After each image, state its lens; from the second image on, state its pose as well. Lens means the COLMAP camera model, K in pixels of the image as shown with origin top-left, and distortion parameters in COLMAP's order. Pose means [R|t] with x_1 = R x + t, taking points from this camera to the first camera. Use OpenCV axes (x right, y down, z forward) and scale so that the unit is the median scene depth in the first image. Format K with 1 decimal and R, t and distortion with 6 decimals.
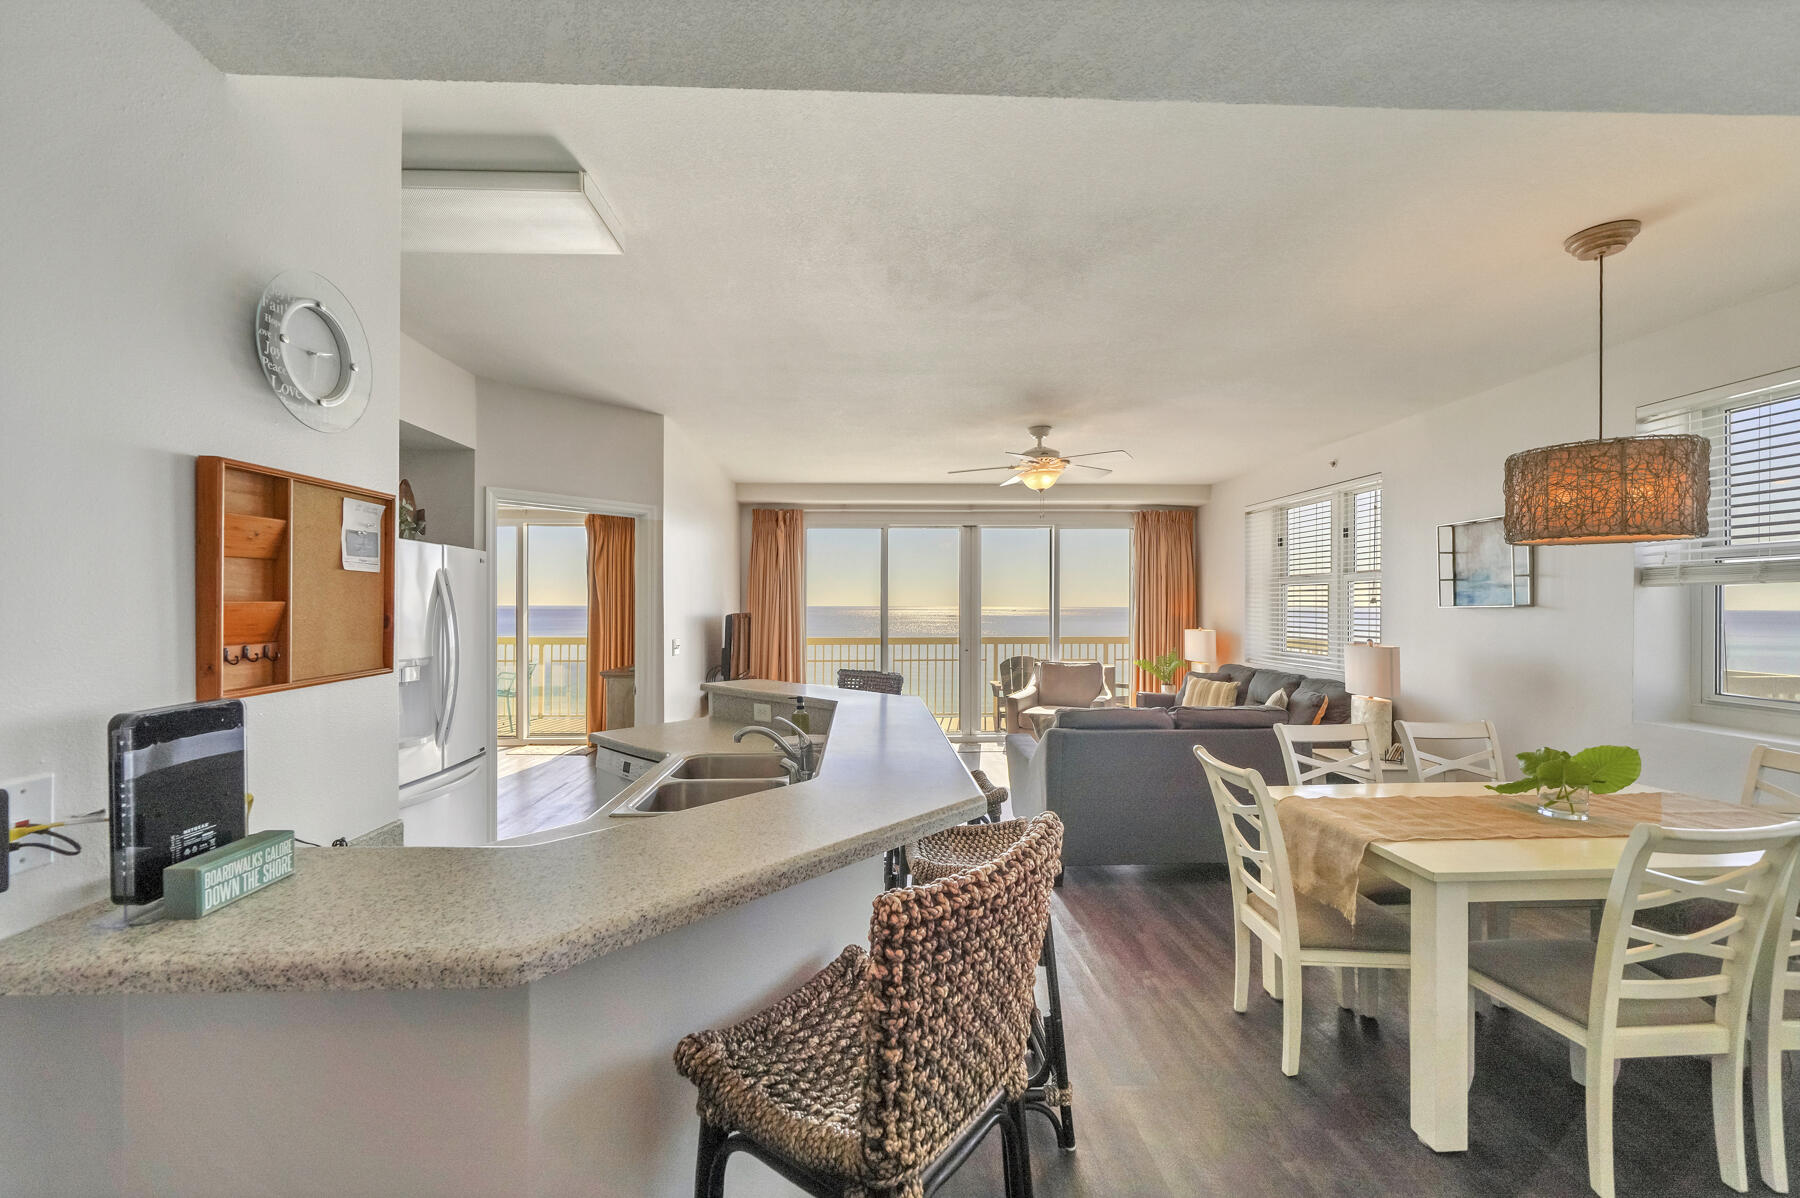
lens RADIAL K [[701.6, 0, 900.4], [0, 701.6, 597.0], [0, 0, 1]] dist [-0.001499, -0.000619]
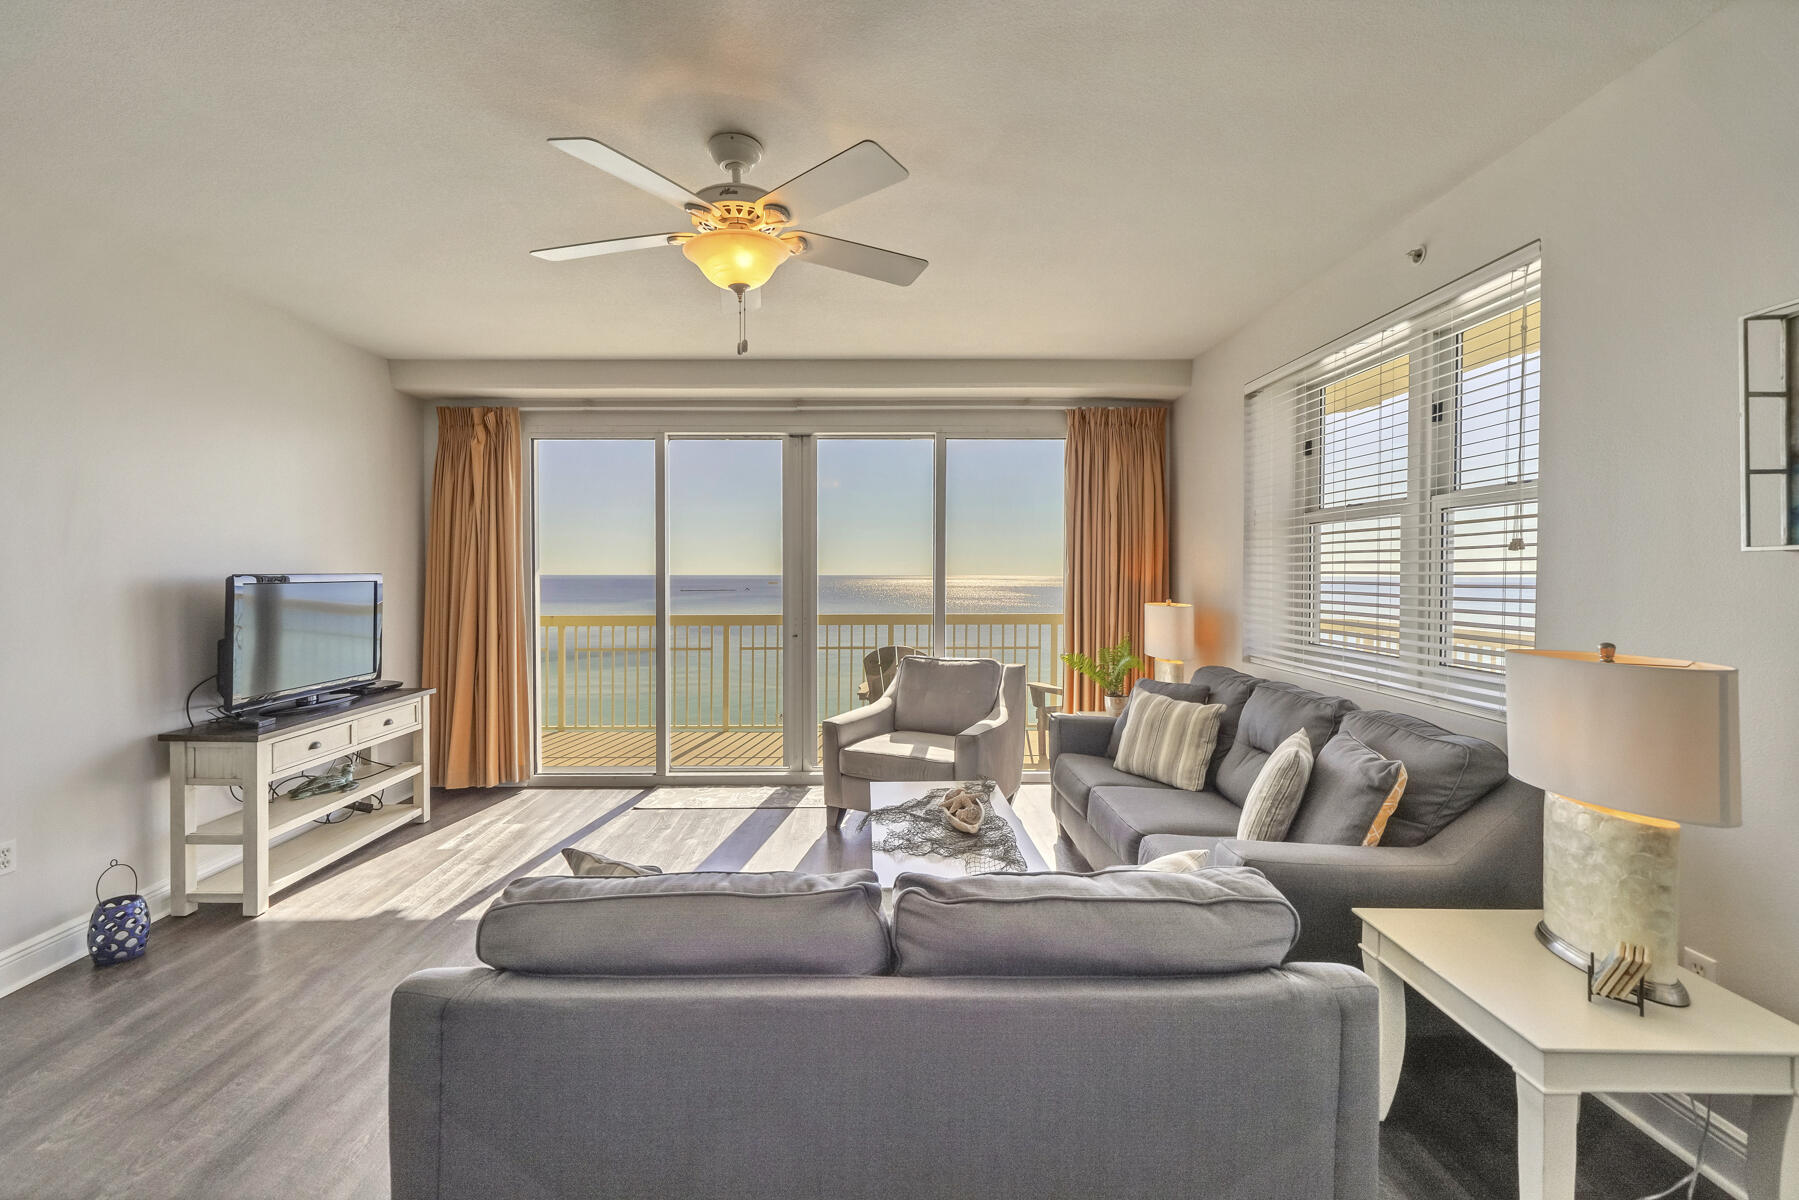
lens RADIAL K [[750.6, 0, 877.7], [0, 750.6, 581.3], [0, 0, 1]] dist [-0.012780, -0.000715]
pose [[0.999317, 0.002486, -0.036858, 0.218870], [-0.001584, 0.999699, 0.024491, 0.012881], [0.036908, -0.024416, 0.999020, 0.386419]]
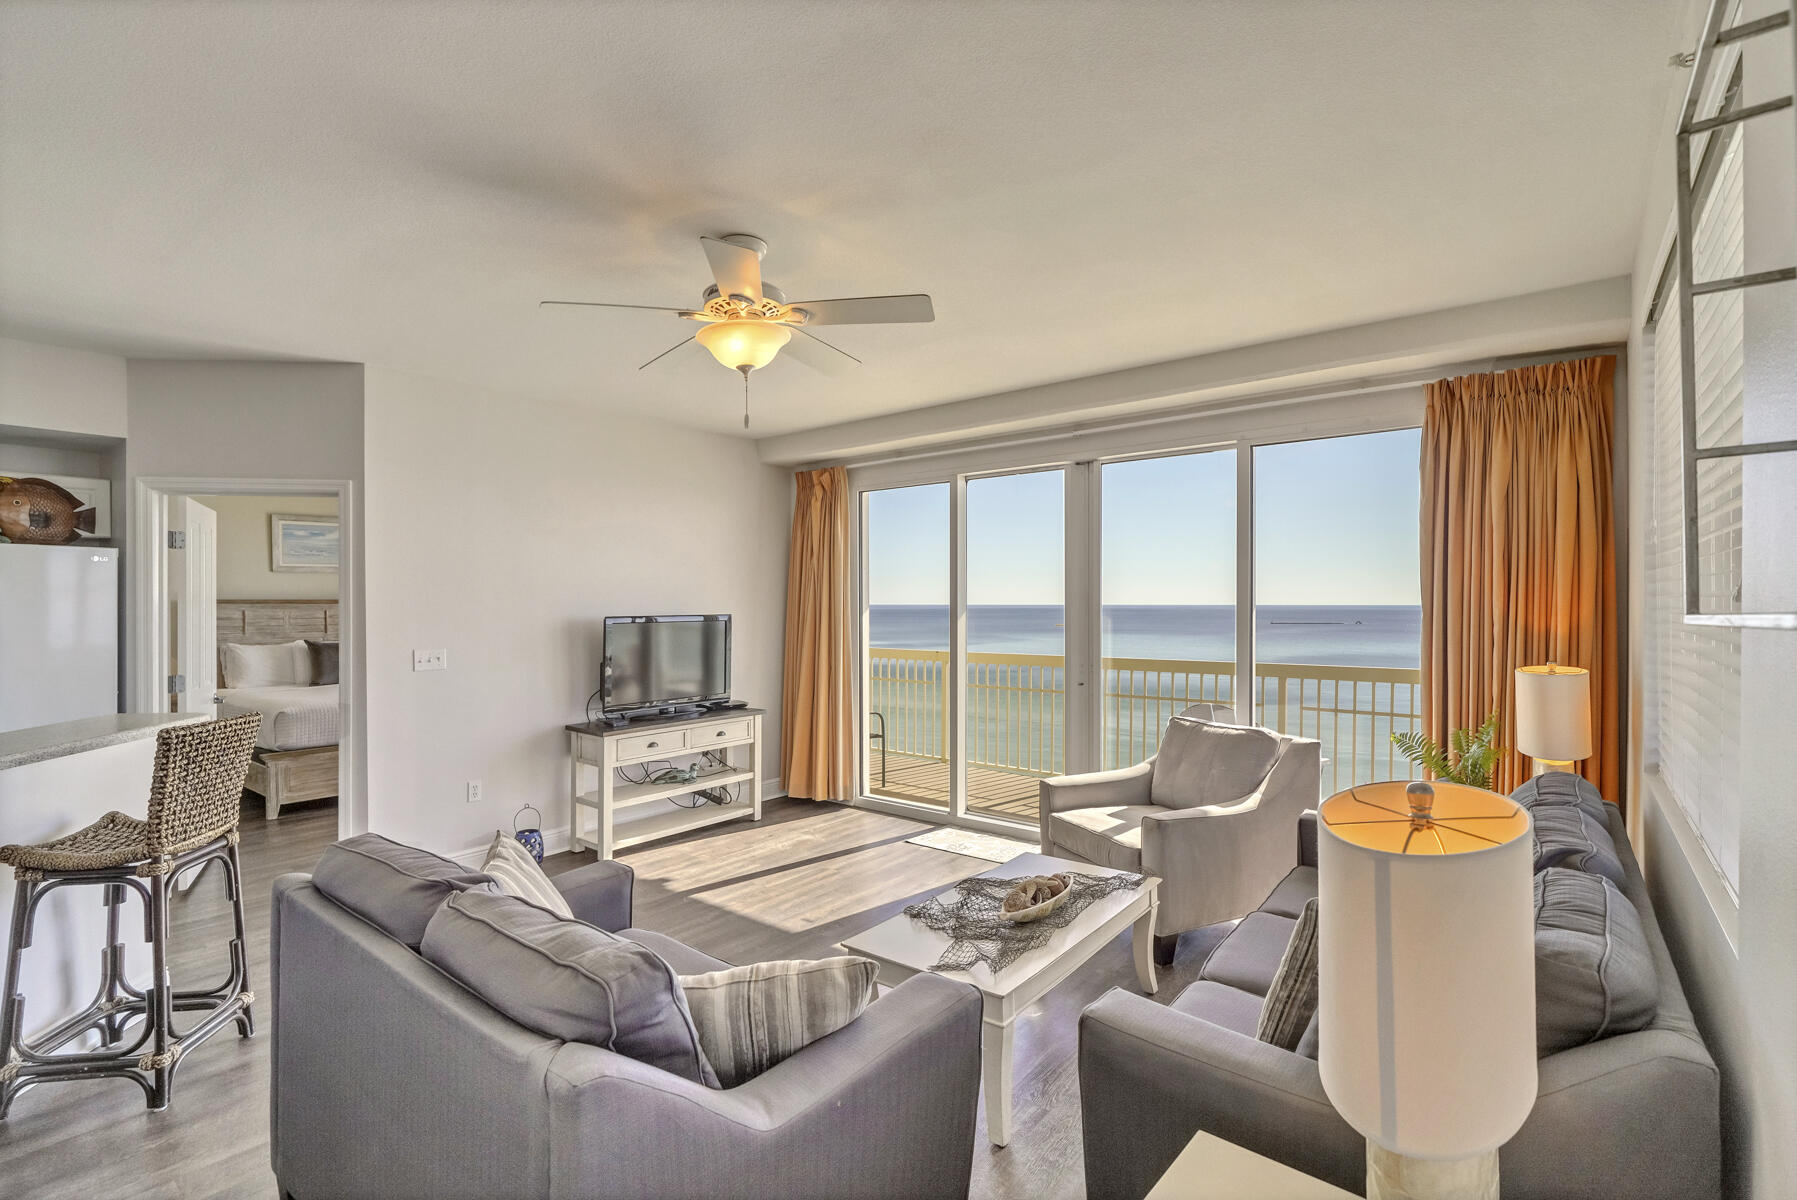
lens RADIAL K [[828.2, 0, 906.5], [0, 828.2, 597.2], [0, 0, 1]] dist [-0.003653, 0.000754]
pose [[0.747803, -0.002961, -0.663914, 0.487449], [0.008427, 0.999952, 0.005032, 0.001975], [0.663867, -0.009358, 0.747792, 0.468722]]
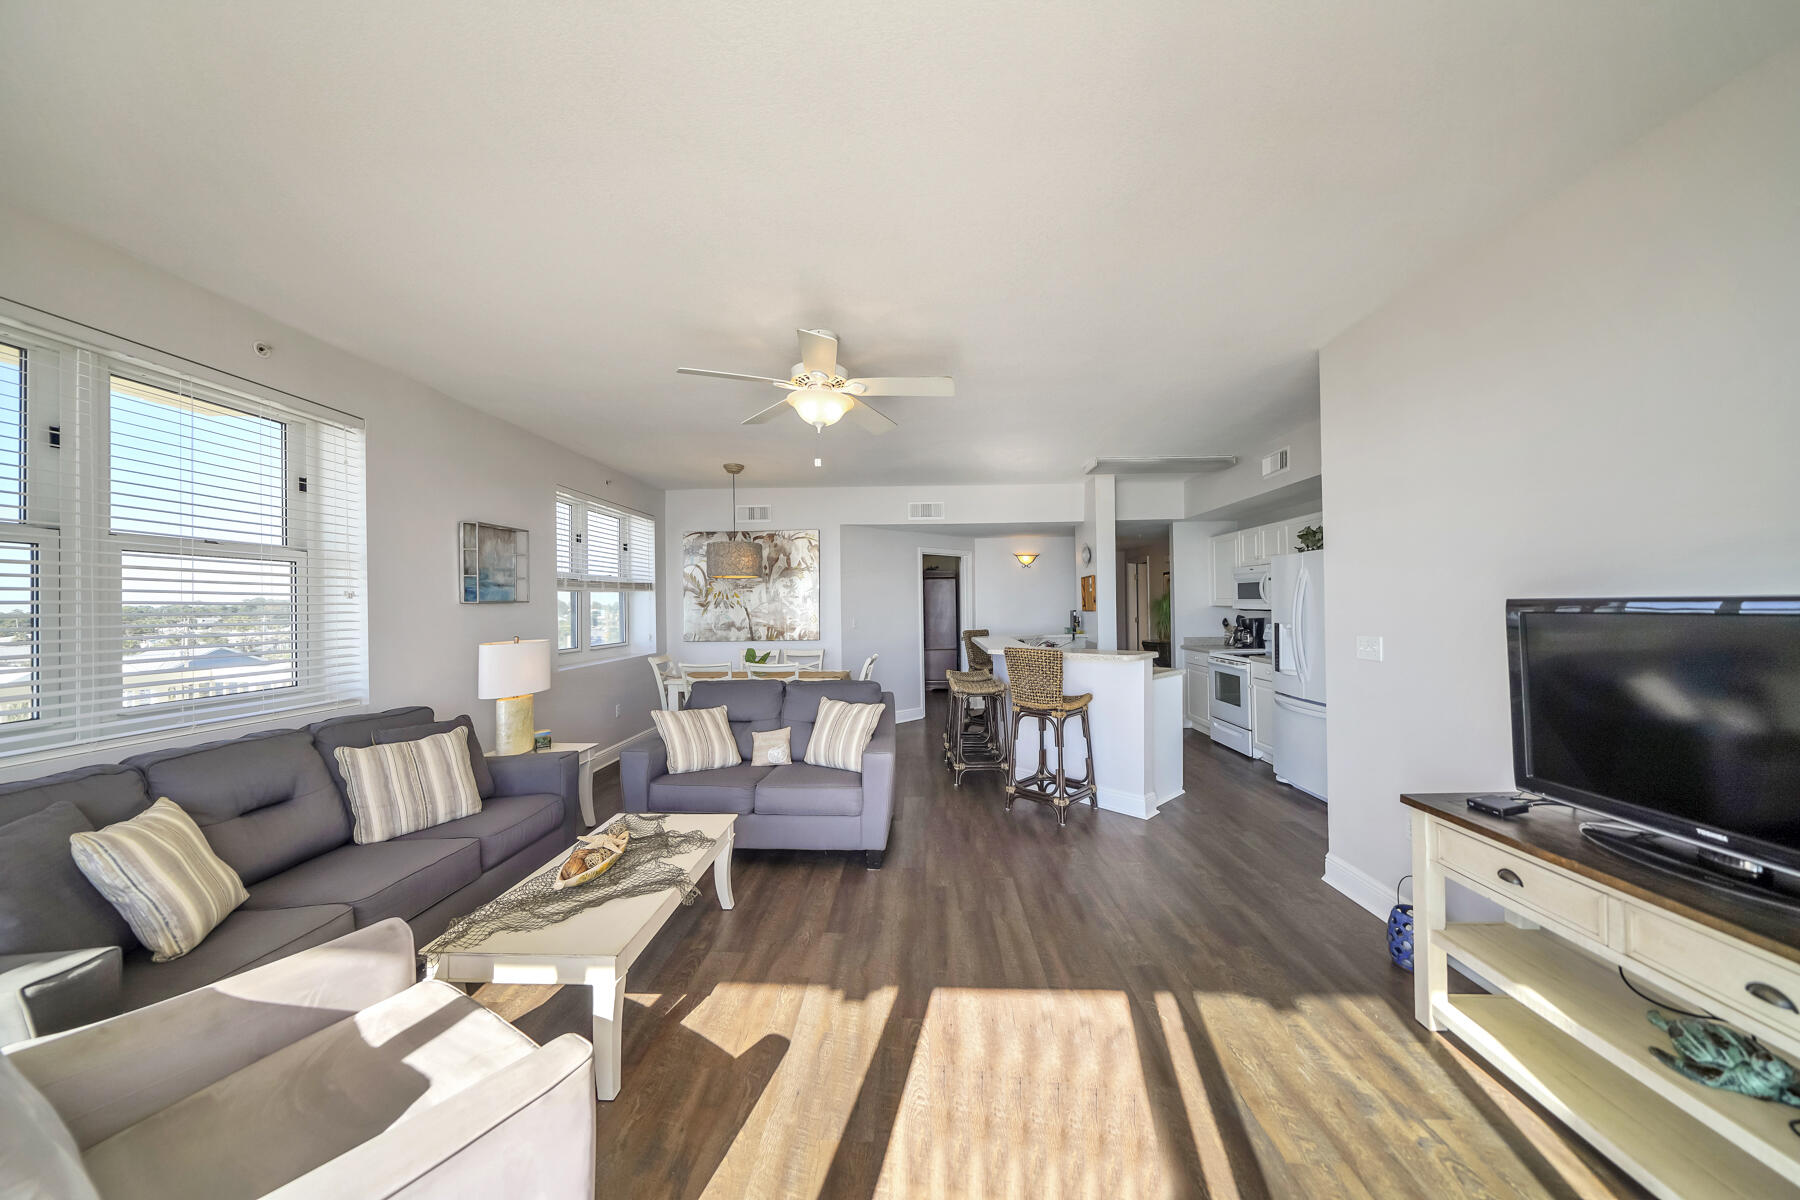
lens RADIAL K [[636.1, 0, 898.8], [0, 636.1, 600.9], [0, 0, 1]] dist [-0.006461, 0.000143]
pose [[-0.995144, 0.012986, 0.097573, 0.047656], [0.011638, 0.999829, -0.014368, 0.019427], [-0.097743, -0.013163, -0.995125, 1.146024]]
